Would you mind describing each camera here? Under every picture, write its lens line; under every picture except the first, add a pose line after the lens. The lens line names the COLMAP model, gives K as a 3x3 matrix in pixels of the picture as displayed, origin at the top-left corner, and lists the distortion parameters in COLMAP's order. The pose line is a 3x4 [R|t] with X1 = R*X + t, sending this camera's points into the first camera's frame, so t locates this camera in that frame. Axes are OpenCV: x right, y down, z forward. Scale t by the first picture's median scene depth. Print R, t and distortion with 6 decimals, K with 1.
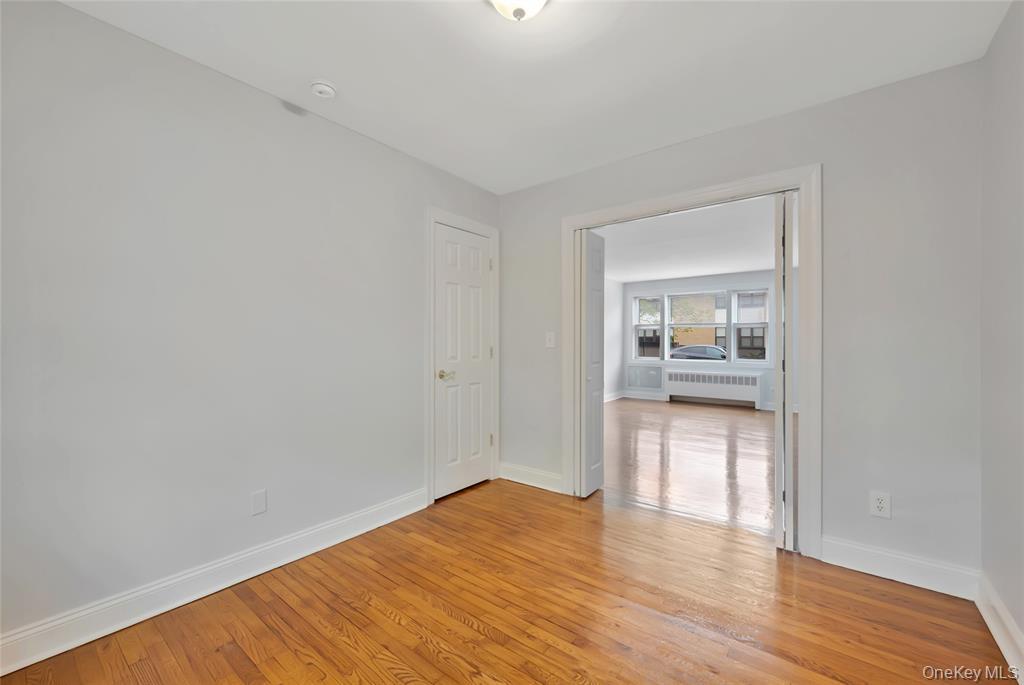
lens RADIAL K [[433.5, 0, 493.7], [0, 433.5, 342.1], [0, 0, 1]] dist [-0.000613, -0.000028]
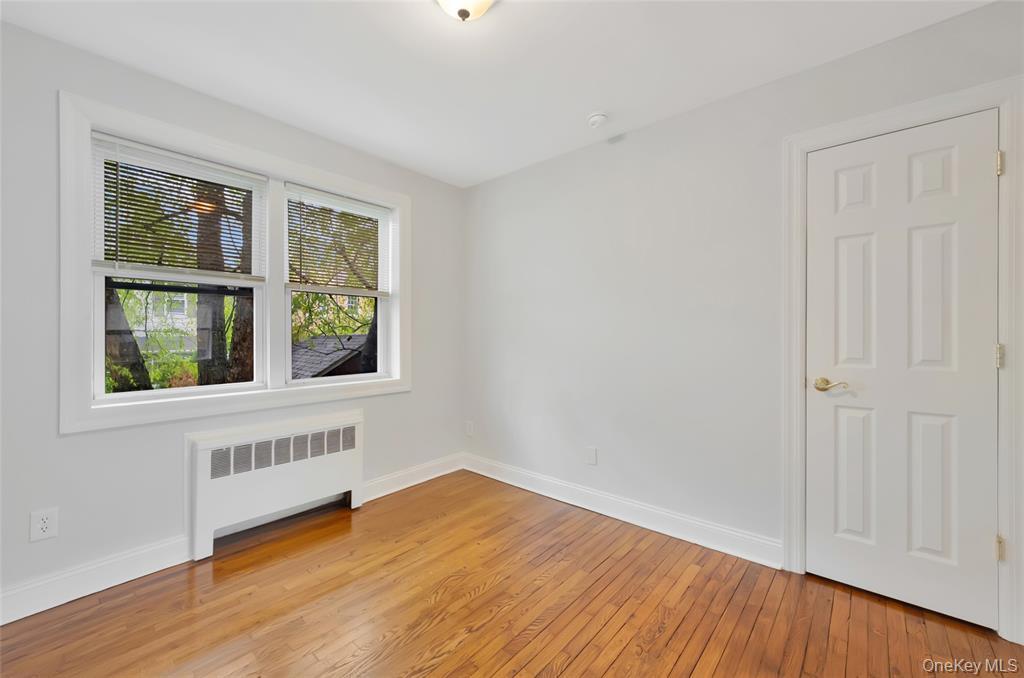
lens RADIAL K [[399.5, 0, 505.9], [0, 399.5, 335.9], [0, 0, 1]] dist [0.002063, 0.000005]
pose [[-0.037102, -0.001456, -0.999310, 0.648703], [0.002228, 0.999996, -0.001540, 0.003029], [0.999309, -0.002284, -0.037099, 0.739138]]
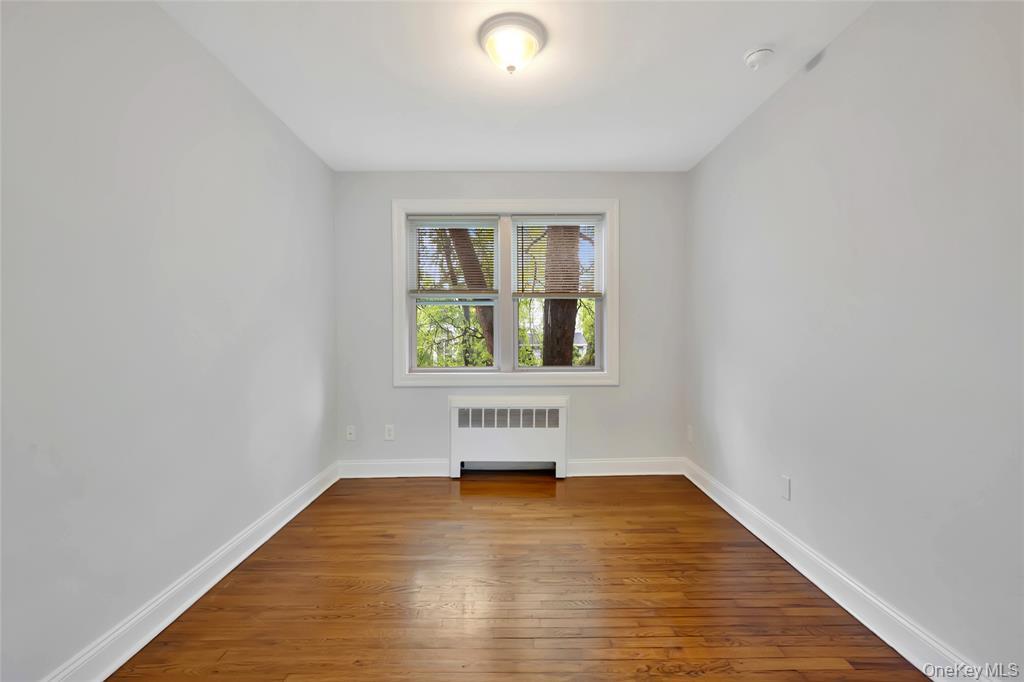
lens RADIAL K [[415.8, 0, 512.0], [0, 415.8, 341.0], [0, 0, 1]] dist [-0.000085, 0.000315]
pose [[-0.762078, 0.010619, -0.647398, 0.547101], [0.001563, 0.999893, 0.014560, 0.008221], [0.647483, 0.010084, -0.762013, 1.251337]]
